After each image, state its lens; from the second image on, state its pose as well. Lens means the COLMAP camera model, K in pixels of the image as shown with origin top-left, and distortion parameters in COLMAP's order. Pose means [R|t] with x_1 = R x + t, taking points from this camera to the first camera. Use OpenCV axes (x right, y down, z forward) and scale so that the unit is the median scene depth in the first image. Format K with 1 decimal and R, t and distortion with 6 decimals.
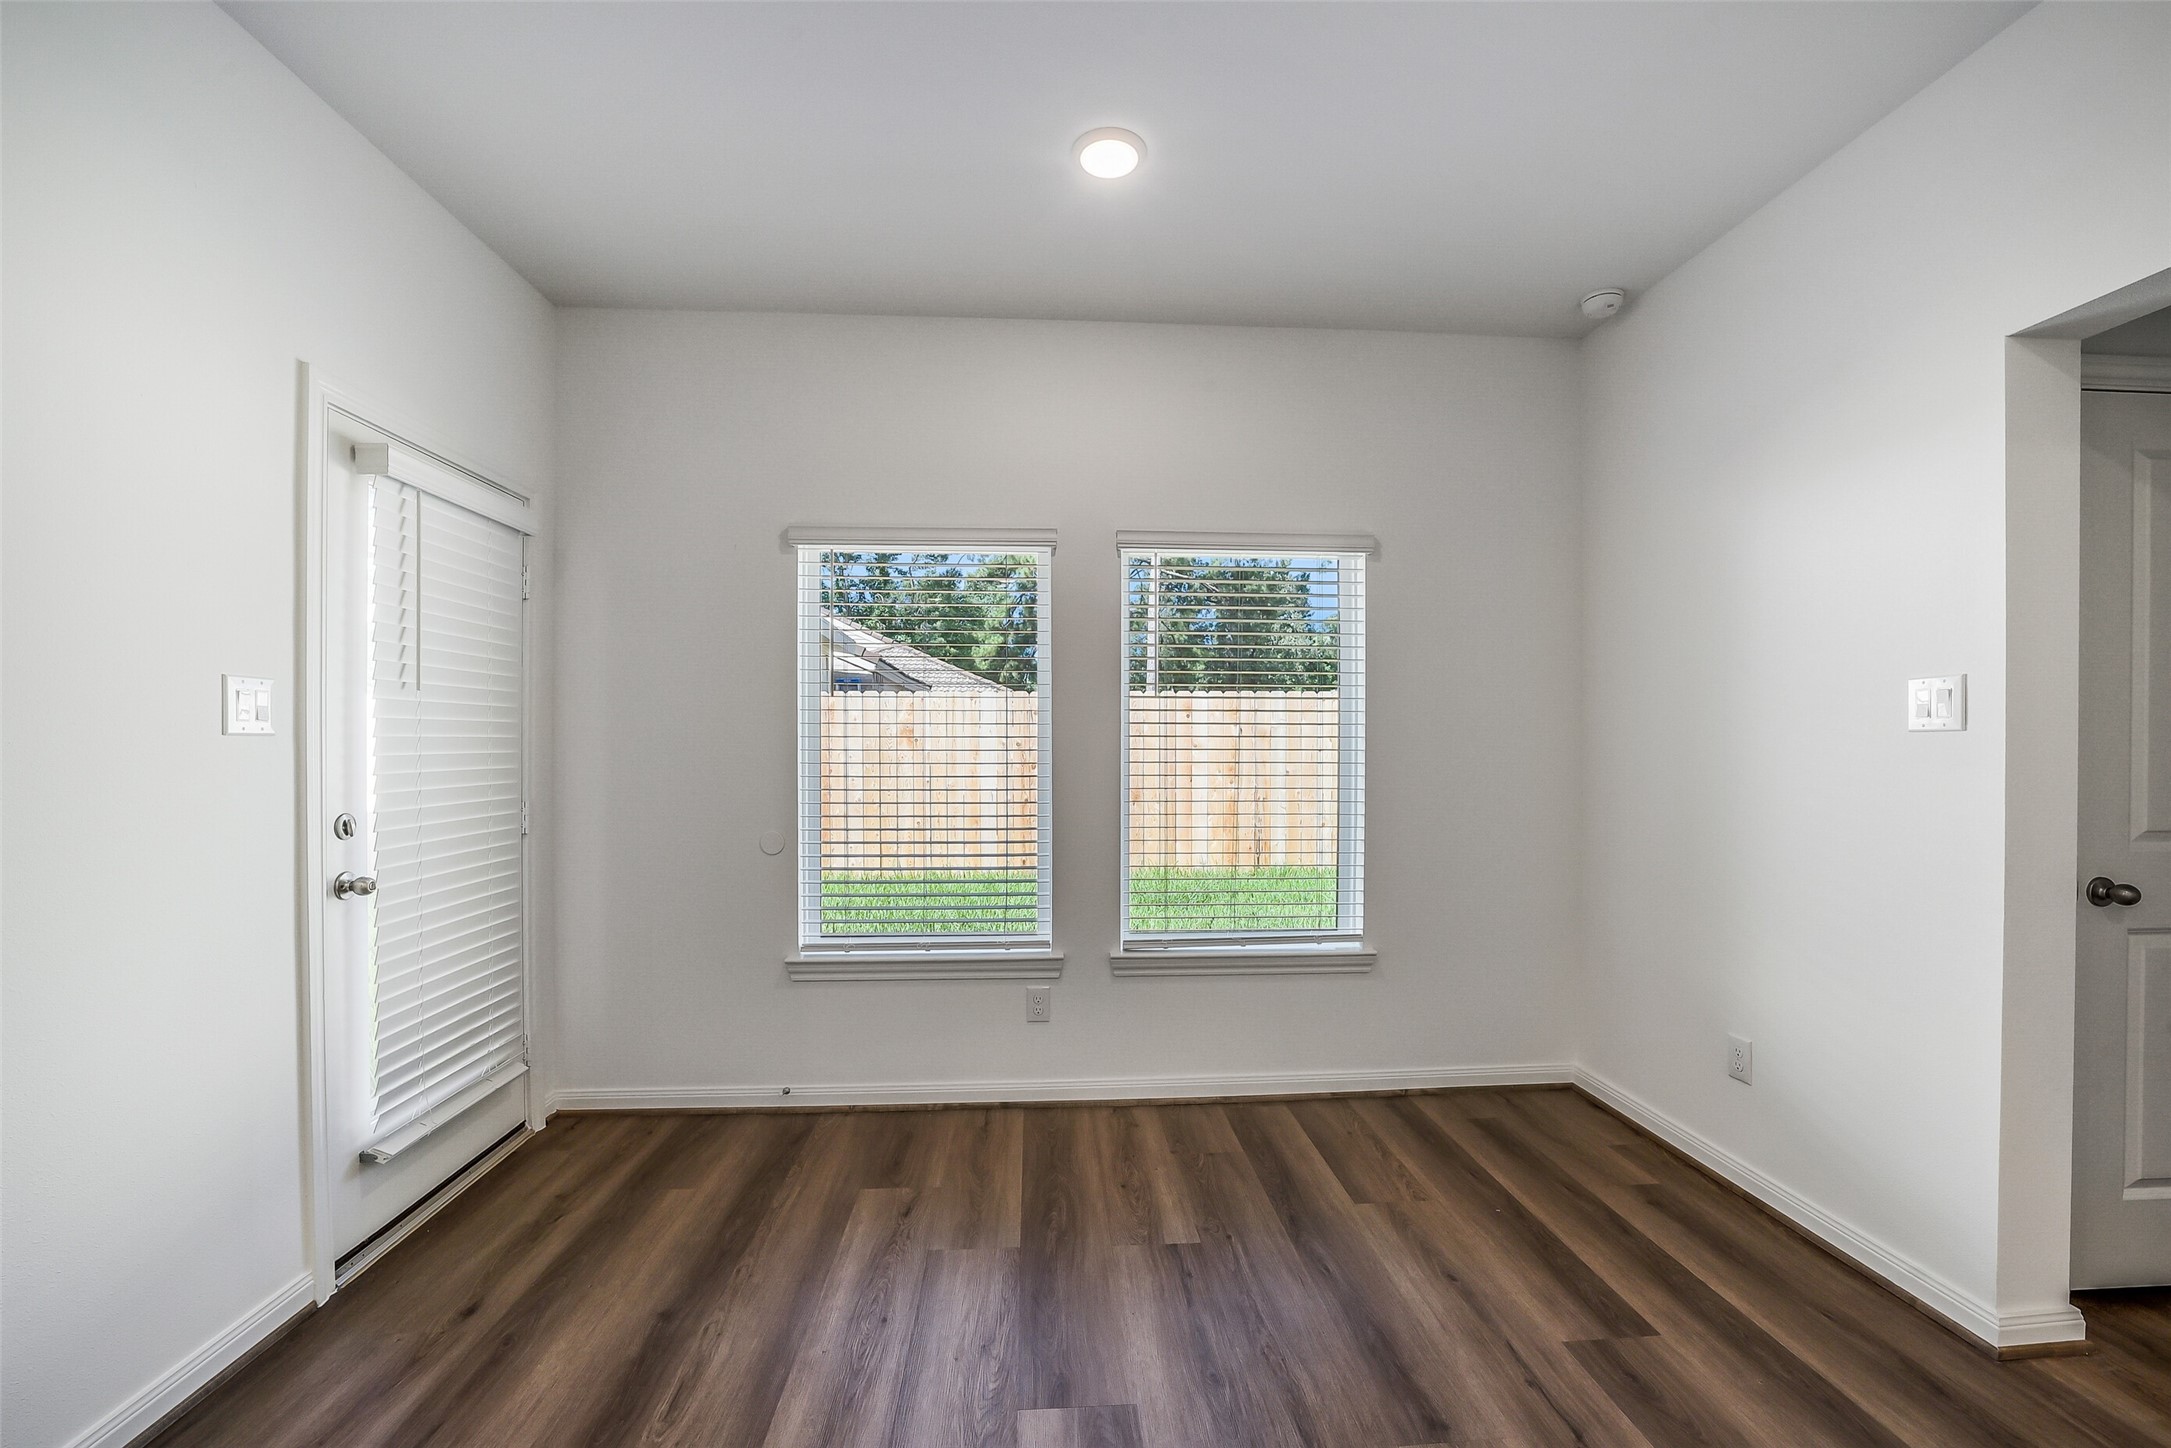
lens RADIAL K [[863.0, 0, 1135.5], [0, 863.0, 736.5], [0, 0, 1]] dist [-0.008209, 0.003107]
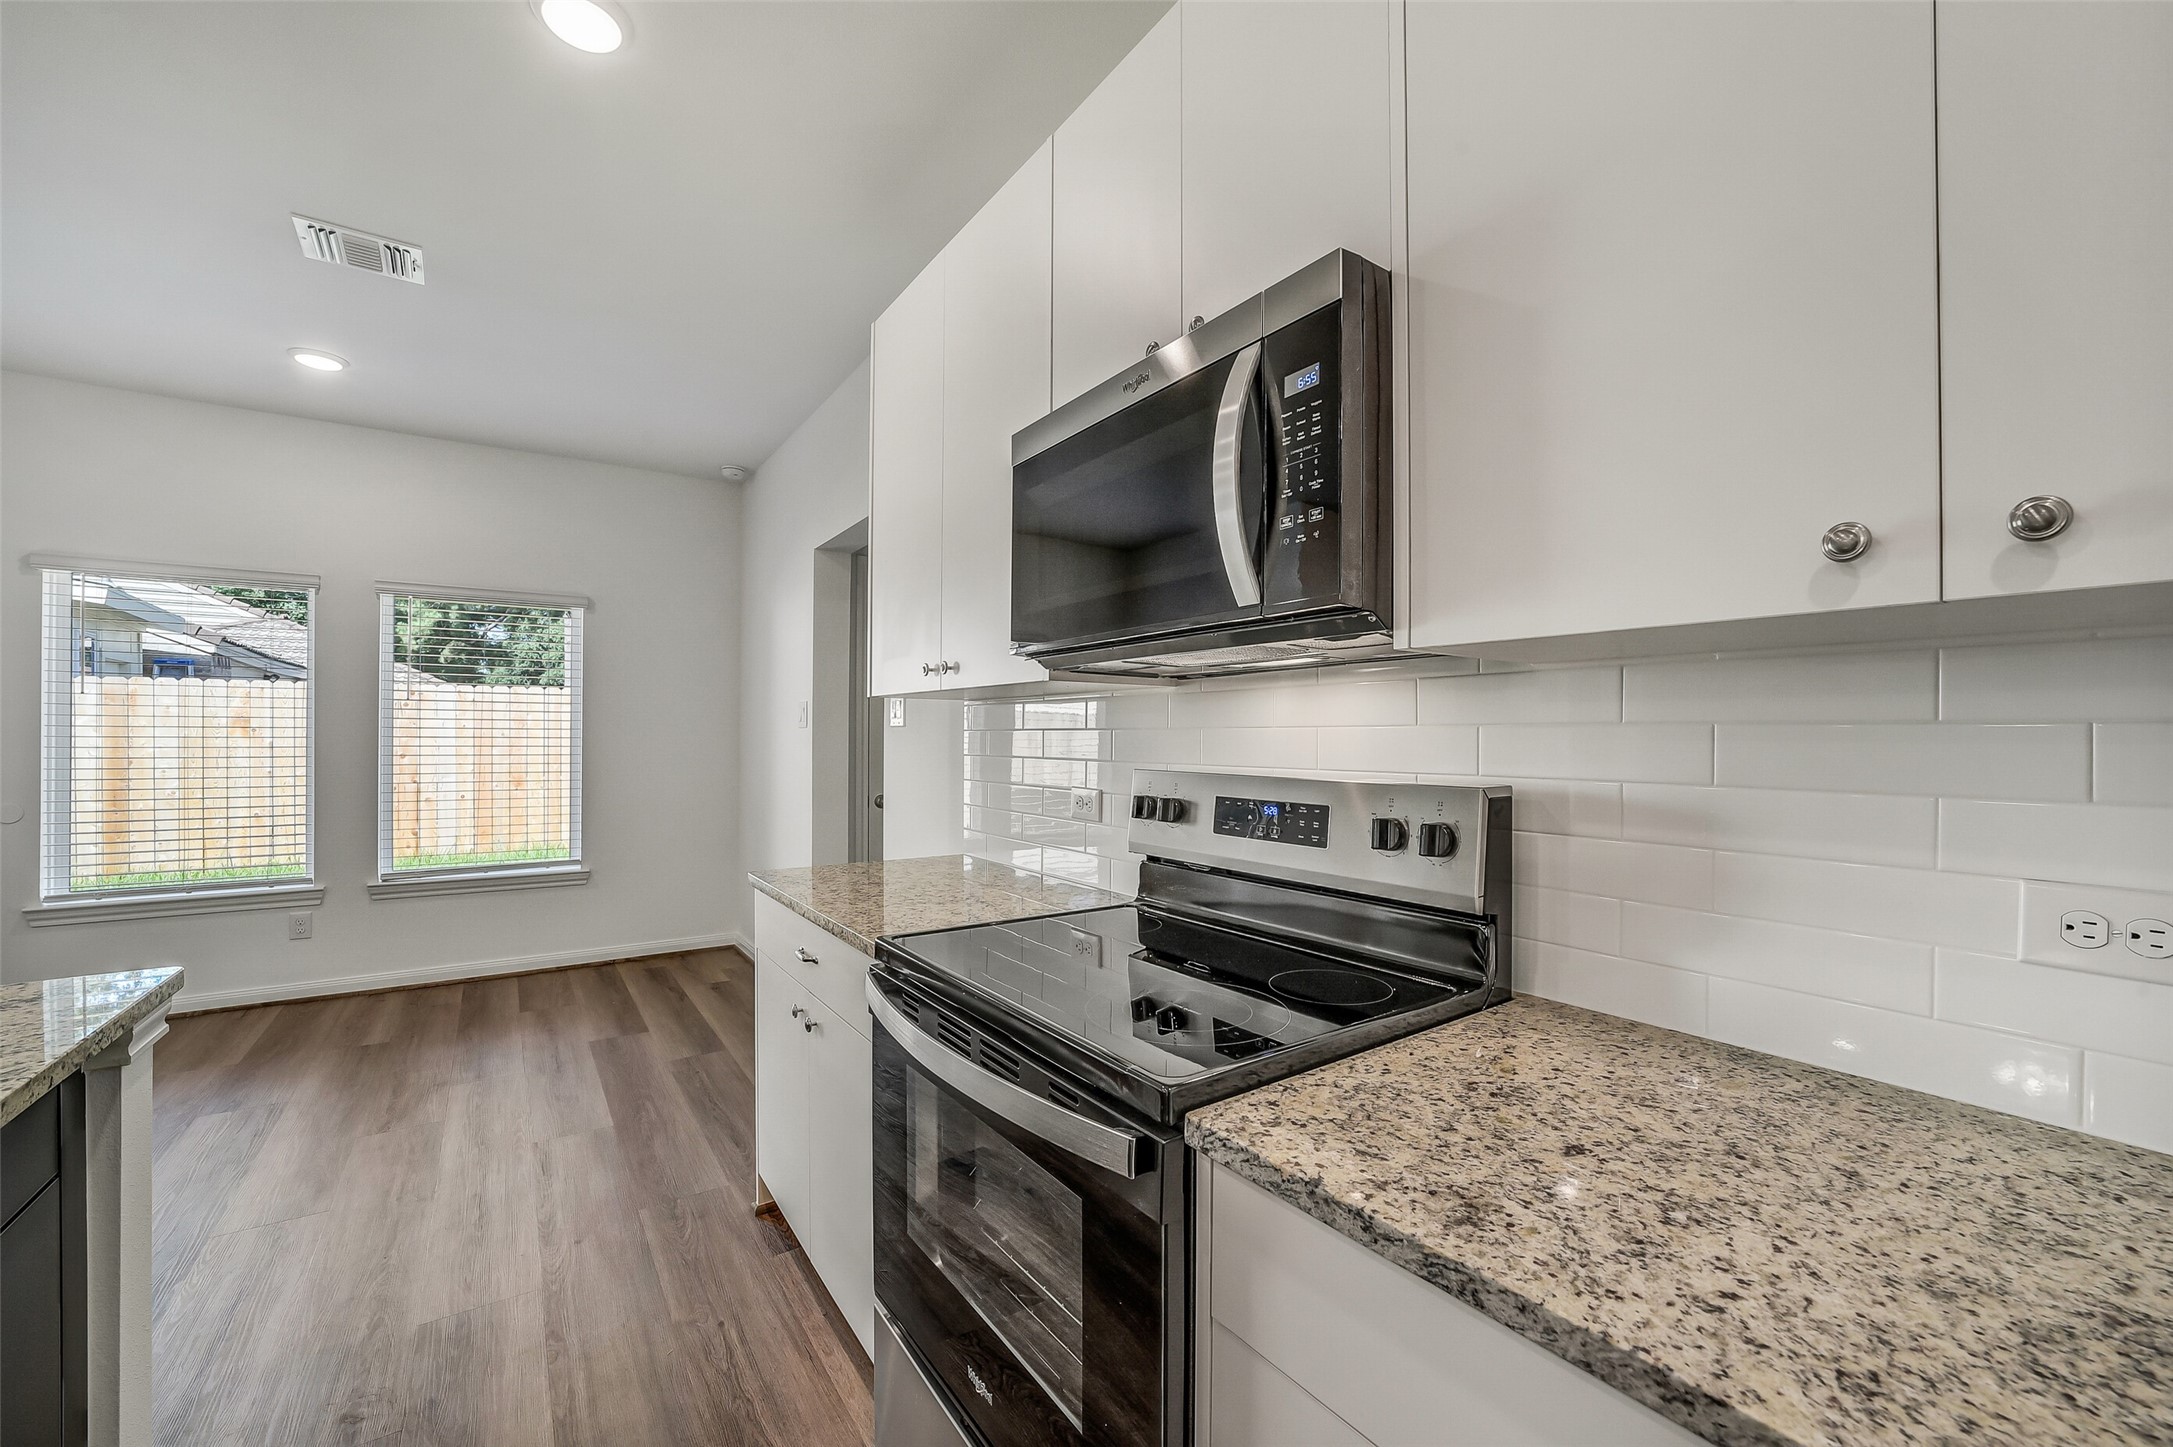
lens RADIAL K [[863.8, 0, 1096.1], [0, 863.8, 729.4], [0, 0, 1]] dist [-0.008209, 0.003107]
pose [[0.887641, 0.009323, 0.460442, 0.405379], [-0.008289, 0.999957, -0.004266, 0.000888], [-0.460461, -0.000030, 0.887680, -0.832536]]
